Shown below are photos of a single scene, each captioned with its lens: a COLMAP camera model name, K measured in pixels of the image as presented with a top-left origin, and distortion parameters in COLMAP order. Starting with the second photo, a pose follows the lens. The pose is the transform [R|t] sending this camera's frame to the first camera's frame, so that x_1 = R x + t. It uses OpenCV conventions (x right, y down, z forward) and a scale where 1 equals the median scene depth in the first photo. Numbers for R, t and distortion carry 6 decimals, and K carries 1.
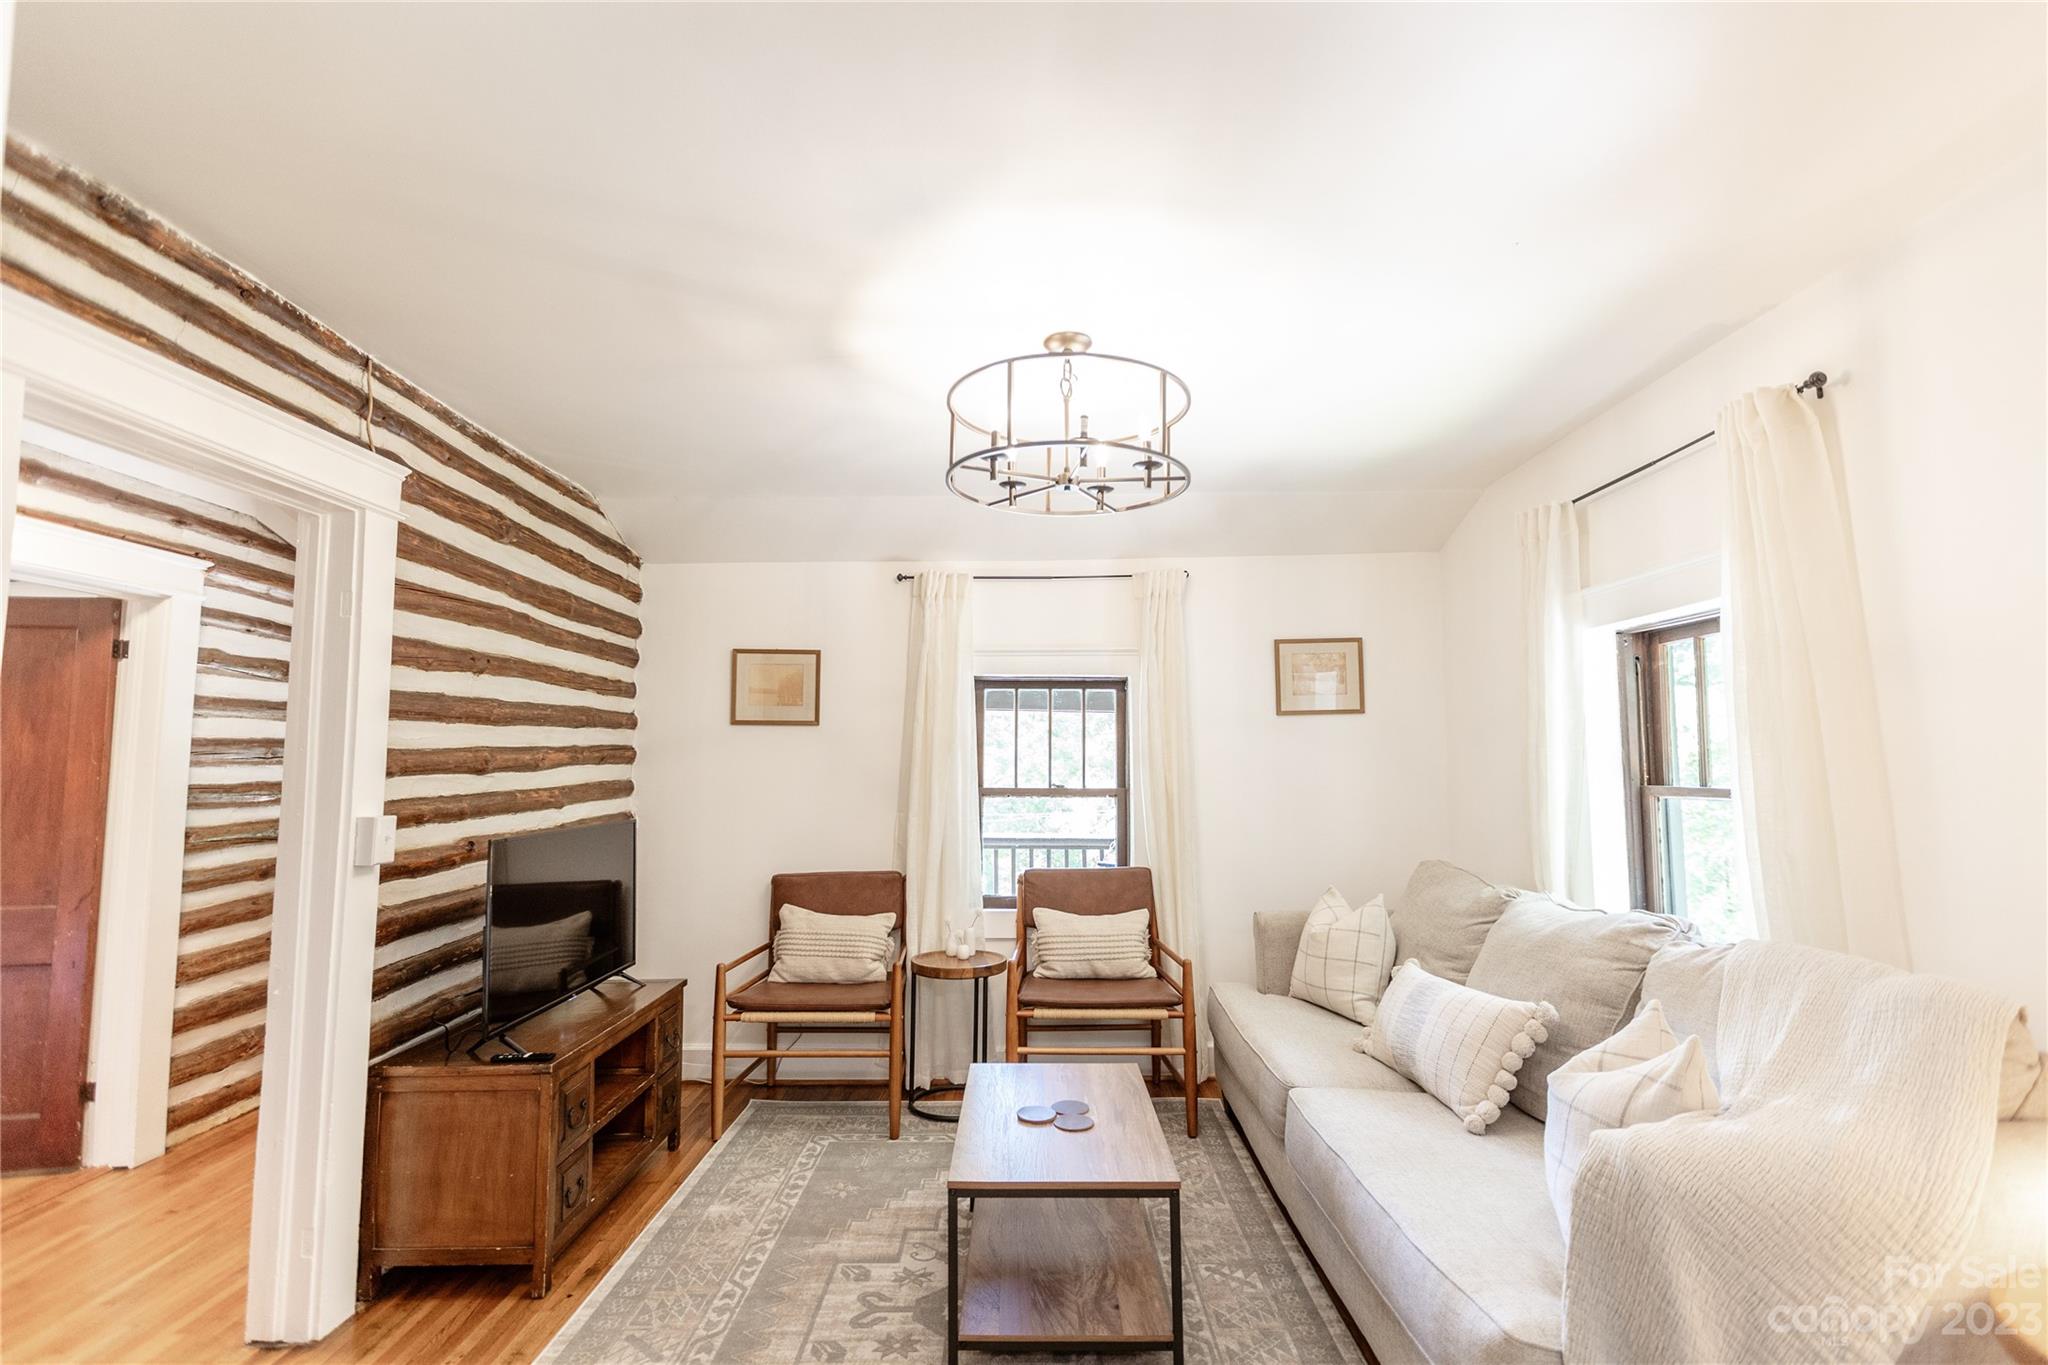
lens RADIAL K [[935.1, 0, 1024.0], [0, 935.1, 682.5], [0, 0, 1]] dist [0.002387, -0.000042]
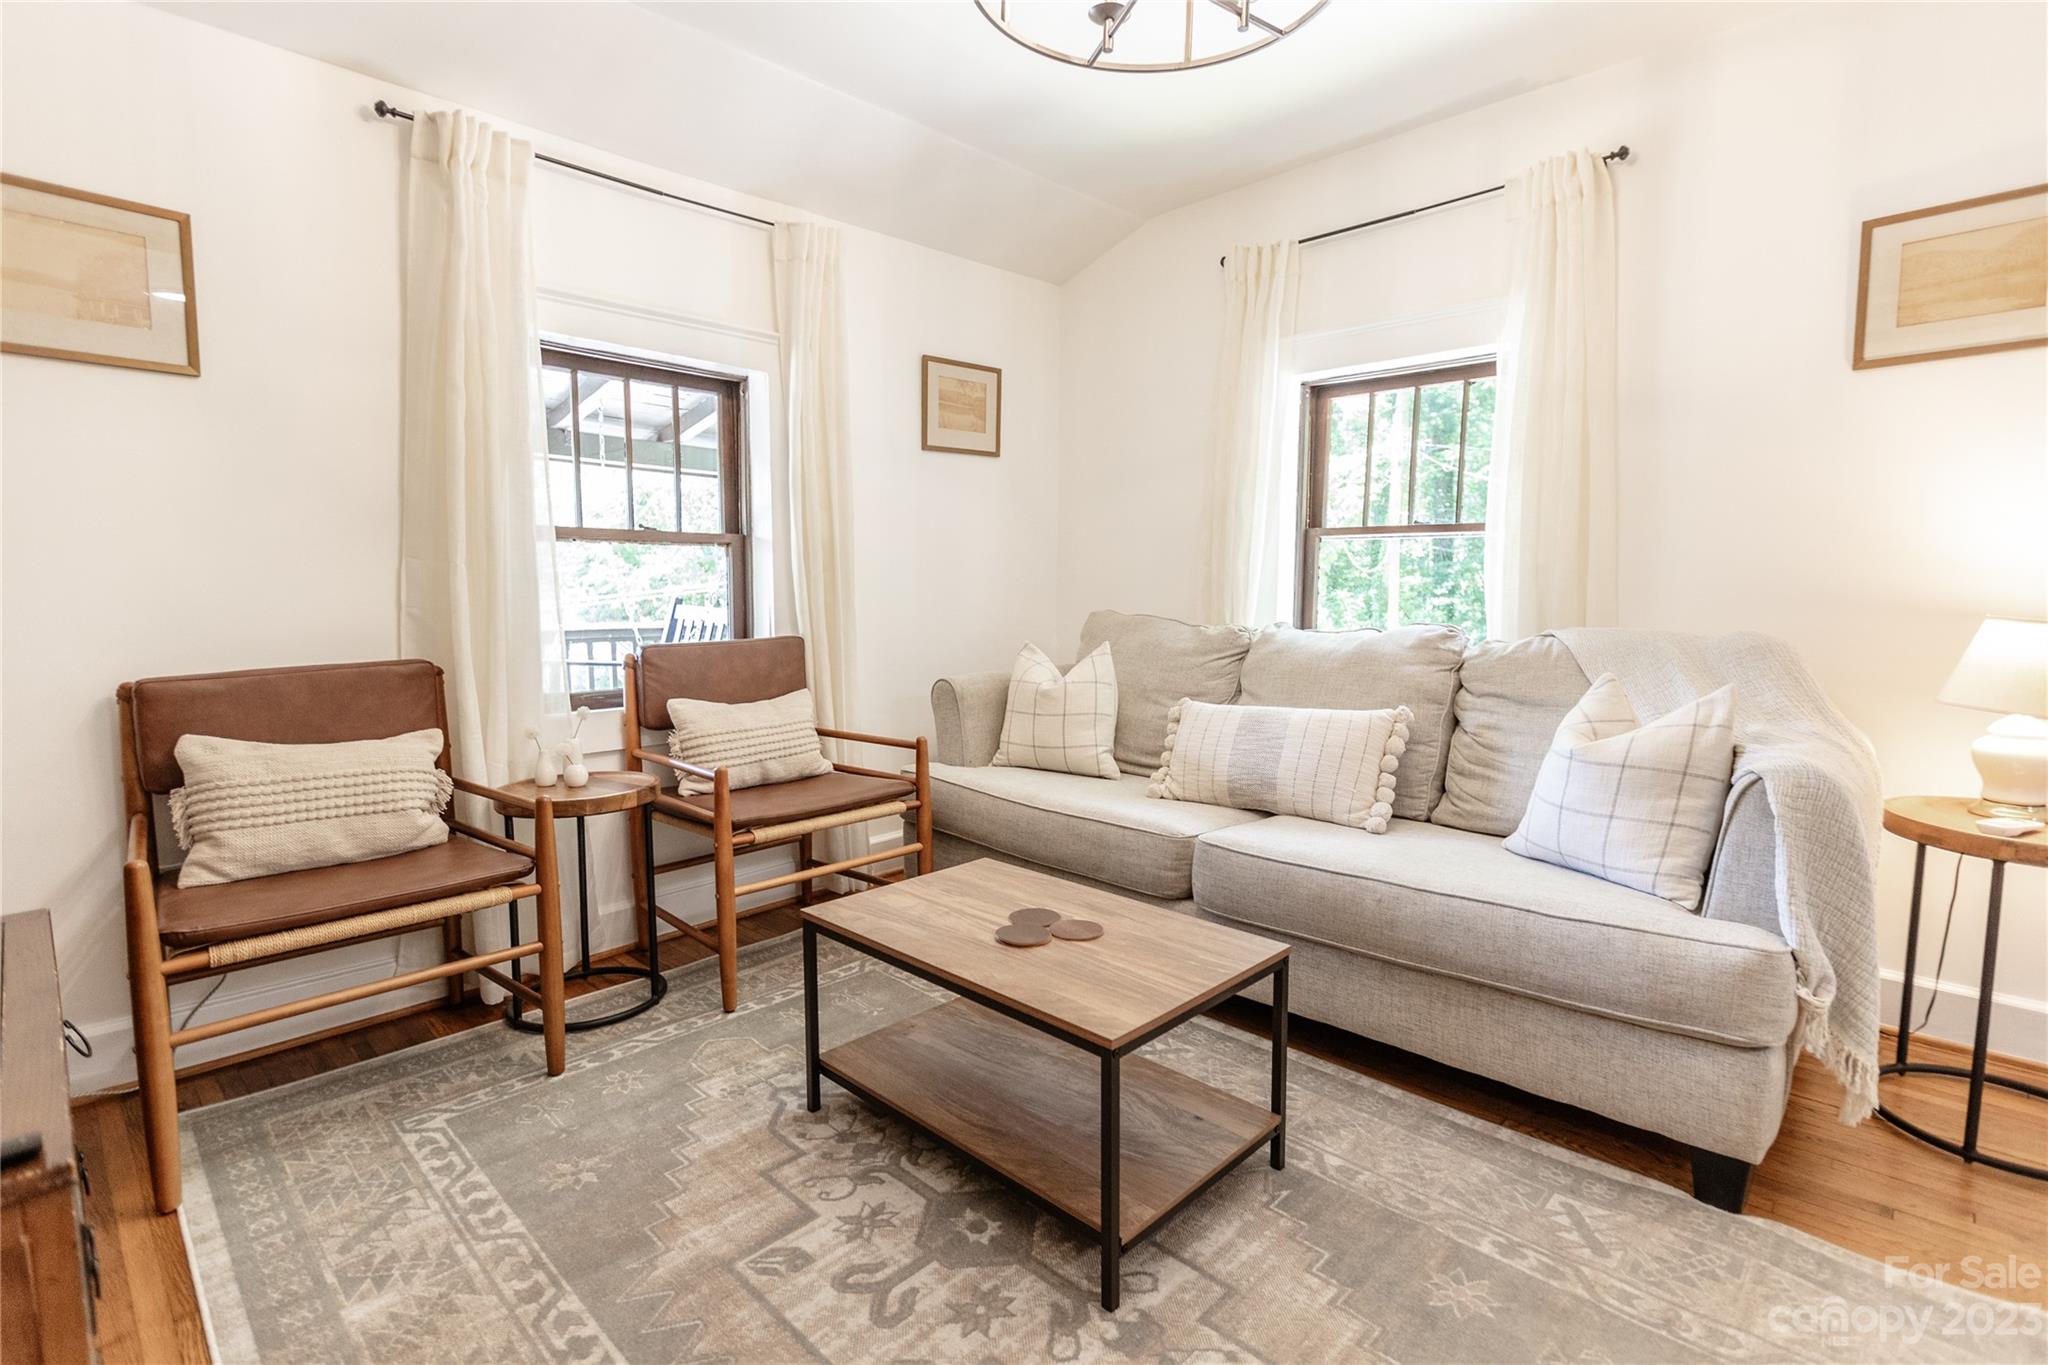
lens RADIAL K [[978.7, 0, 1049.5], [0, 978.7, 683.1], [0, 0, 1]] dist [0.000458, -0.001036]
pose [[0.684413, -0.074491, 0.725279, -0.327738], [-0.066489, 0.984245, 0.163832, 0.098388], [-0.726056, -0.160352, 0.668678, 0.340565]]
